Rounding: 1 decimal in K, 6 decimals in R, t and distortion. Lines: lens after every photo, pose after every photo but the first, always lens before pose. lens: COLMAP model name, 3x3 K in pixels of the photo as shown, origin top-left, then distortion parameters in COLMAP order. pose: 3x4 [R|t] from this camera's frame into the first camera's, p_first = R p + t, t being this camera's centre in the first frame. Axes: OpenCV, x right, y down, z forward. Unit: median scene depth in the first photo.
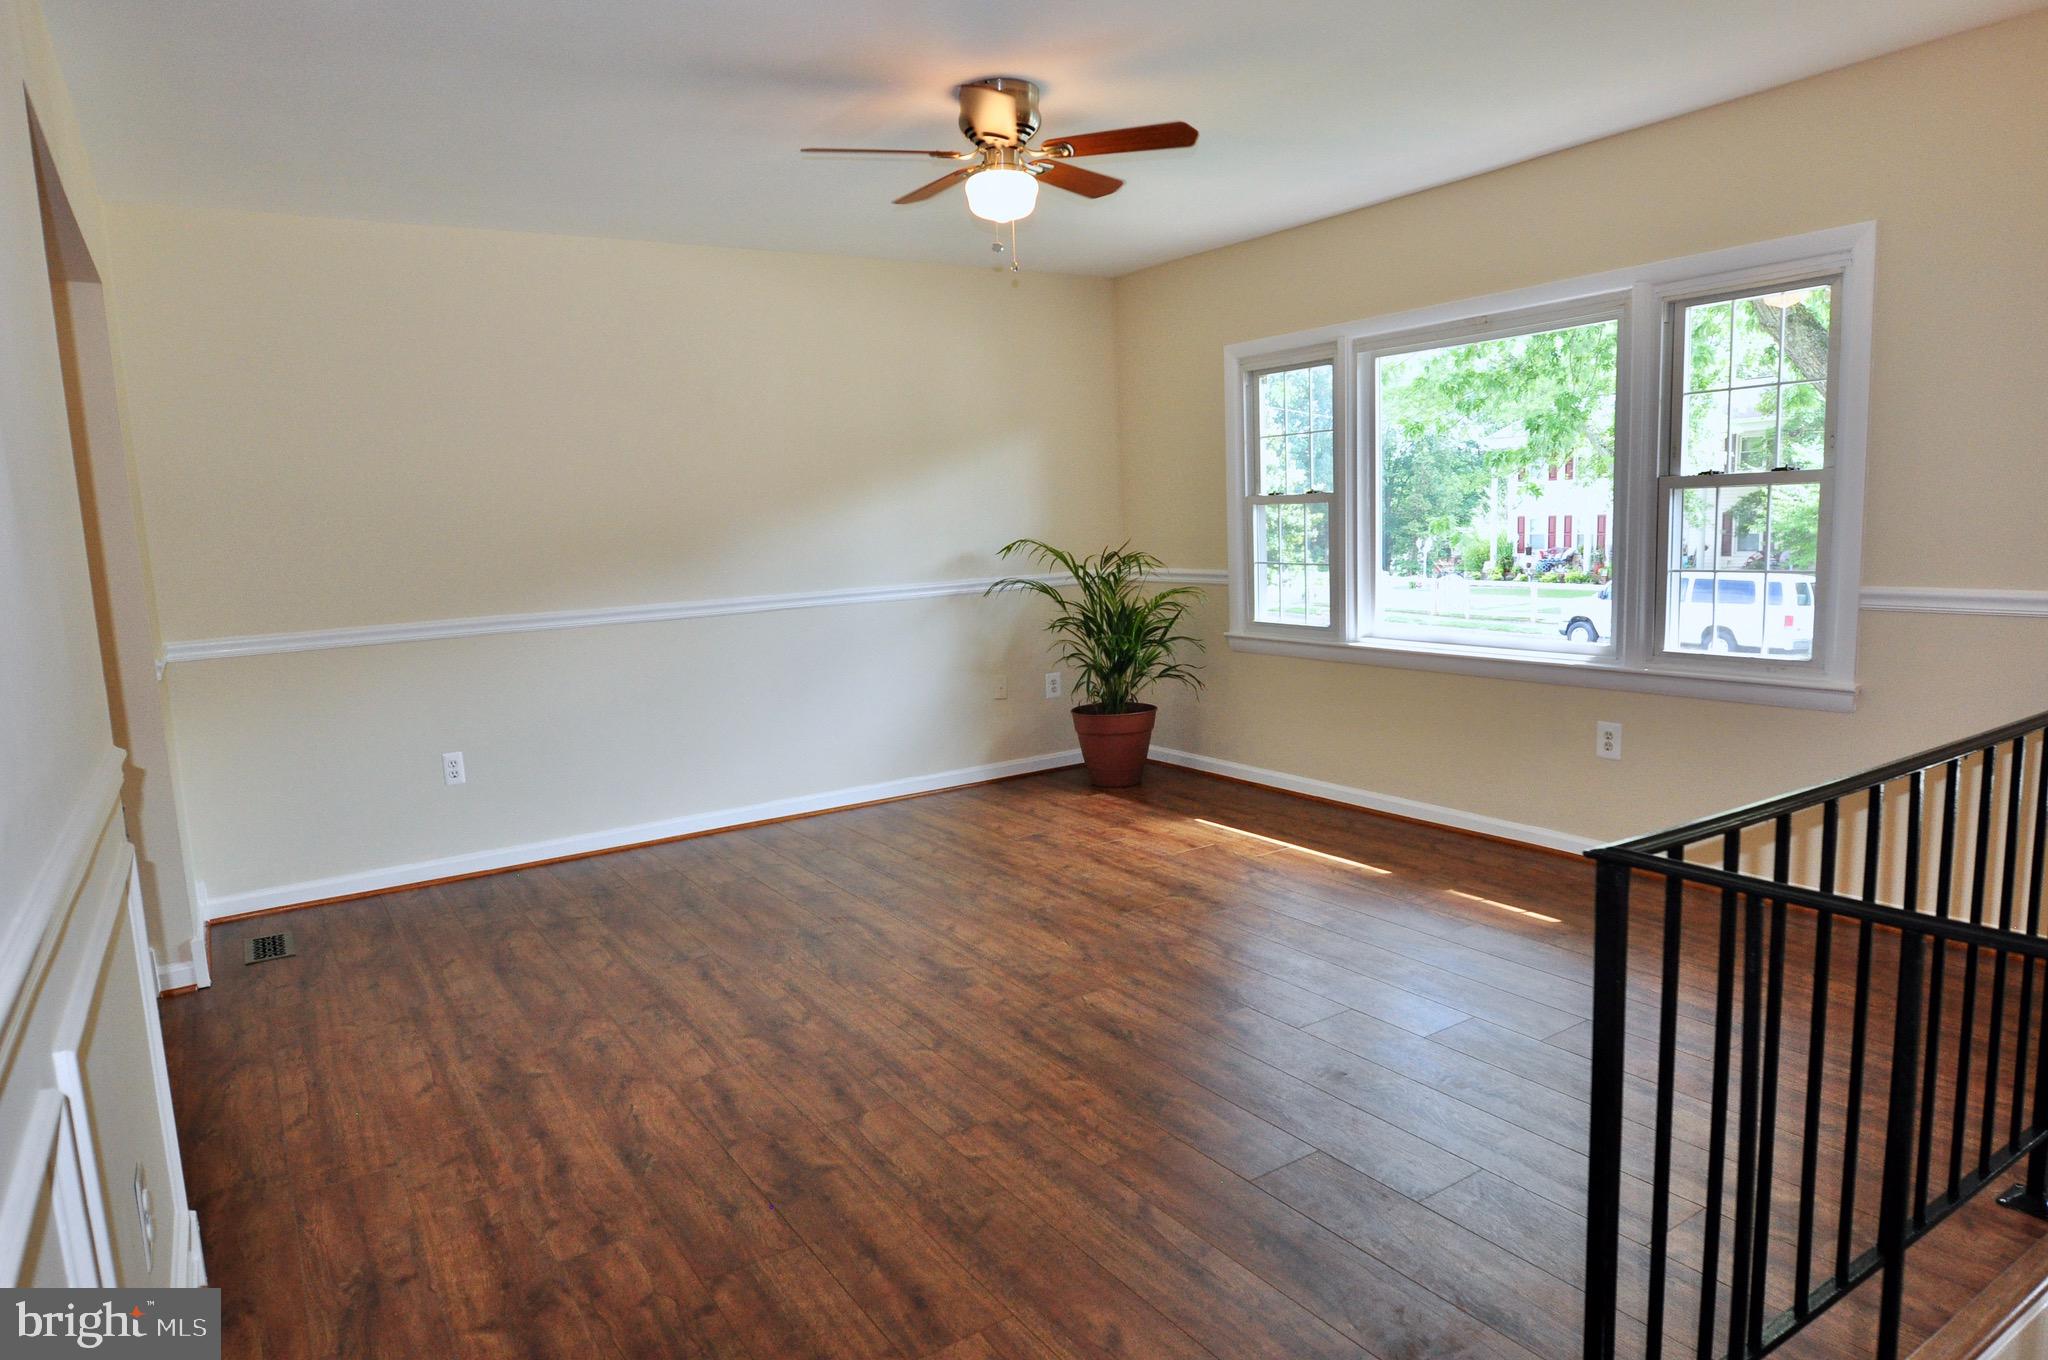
lens RADIAL K [[1263.2, 0, 1004.3], [0, 1263.2, 705.4], [0, 0, 1]] dist [-0.013679, -0.005458]
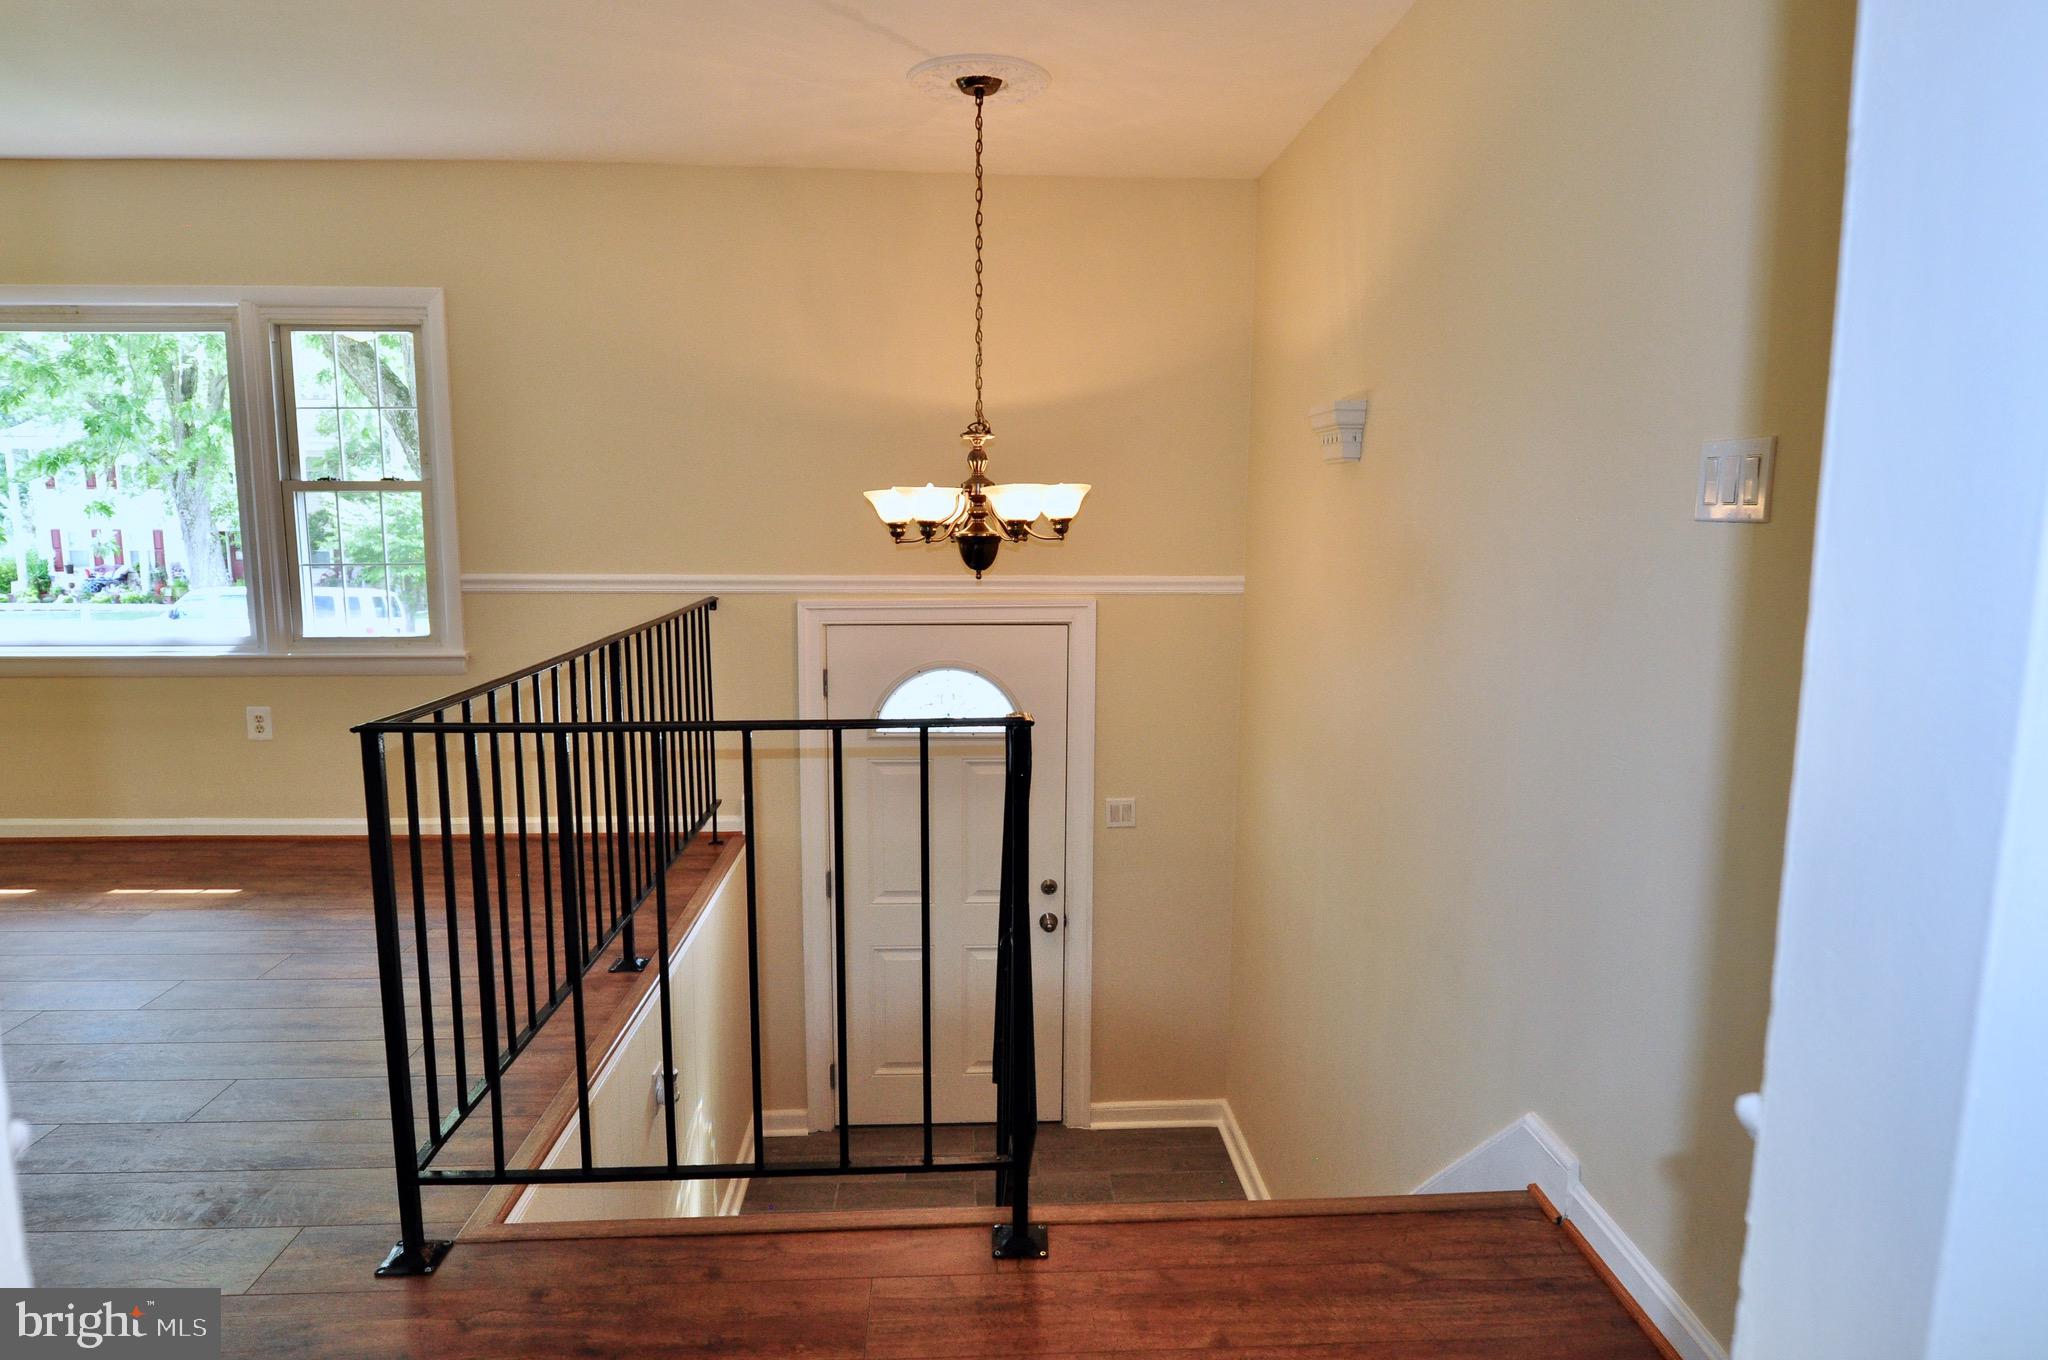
lens RADIAL K [[1263.2, 0, 1024.6], [0, 1263.2, 683.2], [0, 0, 1]] dist [-0.013679, -0.005458]
pose [[0.505097, -0.074481, 0.859843, -0.122883], [0.101477, 0.994484, 0.026533, 0.035959], [-0.857076, 0.073853, 0.509869, -0.121854]]
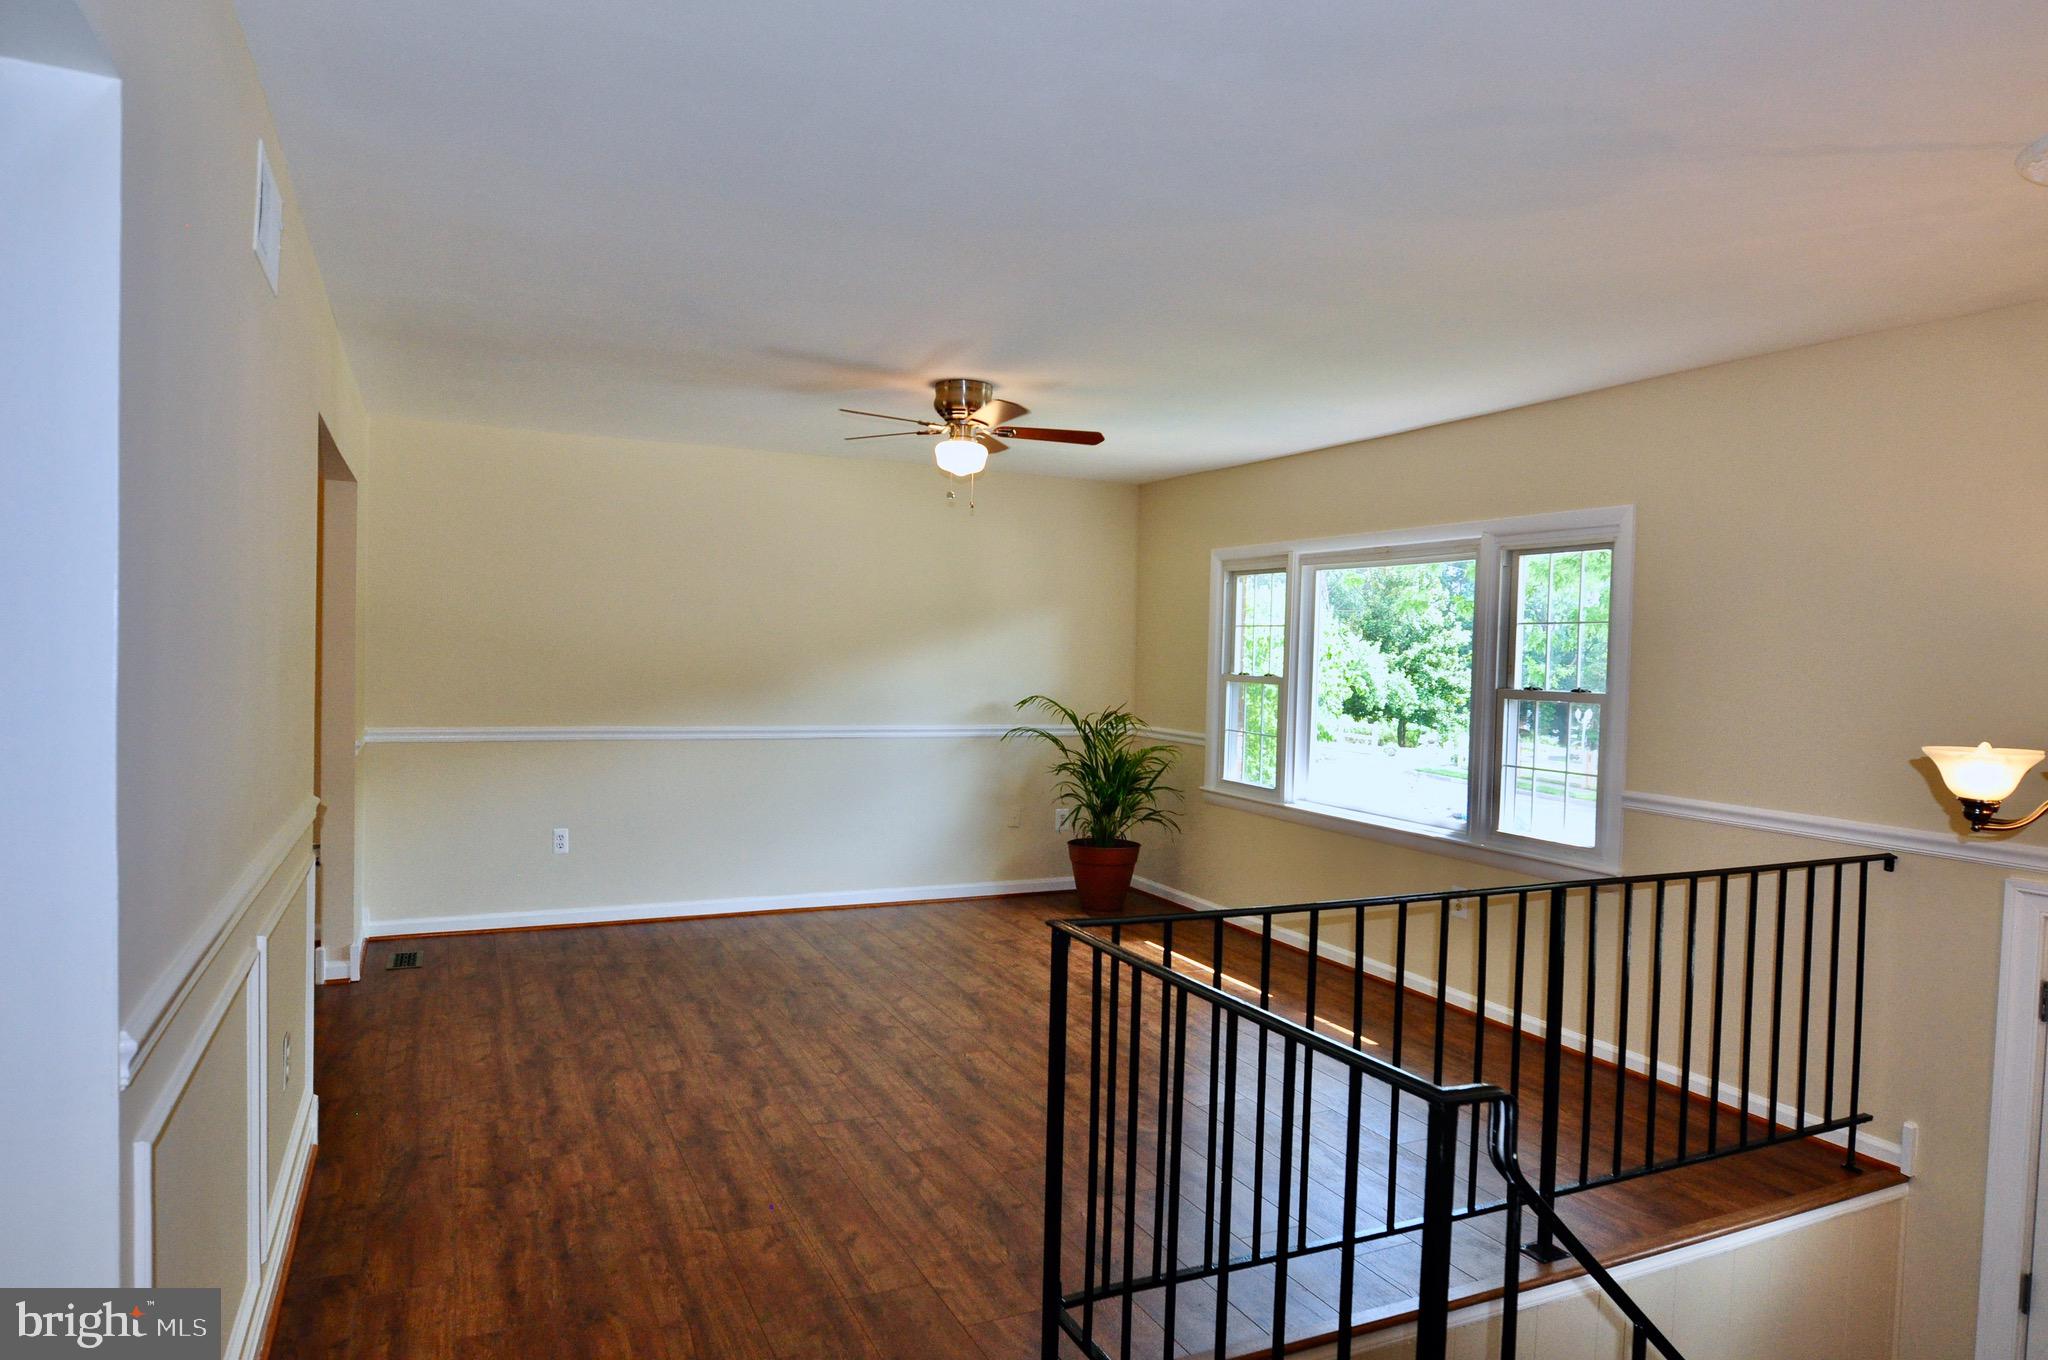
lens RADIAL K [[1263.2, 0, 989.9], [0, 1263.2, 690.1], [0, 0, 1]] dist [-0.013679, -0.005458]
pose [[0.986582, 0.073440, -0.145814, 0.226839], [-0.089726, 0.990045, -0.108446, -0.002510], [0.136398, 0.120075, 0.983350, -0.297494]]
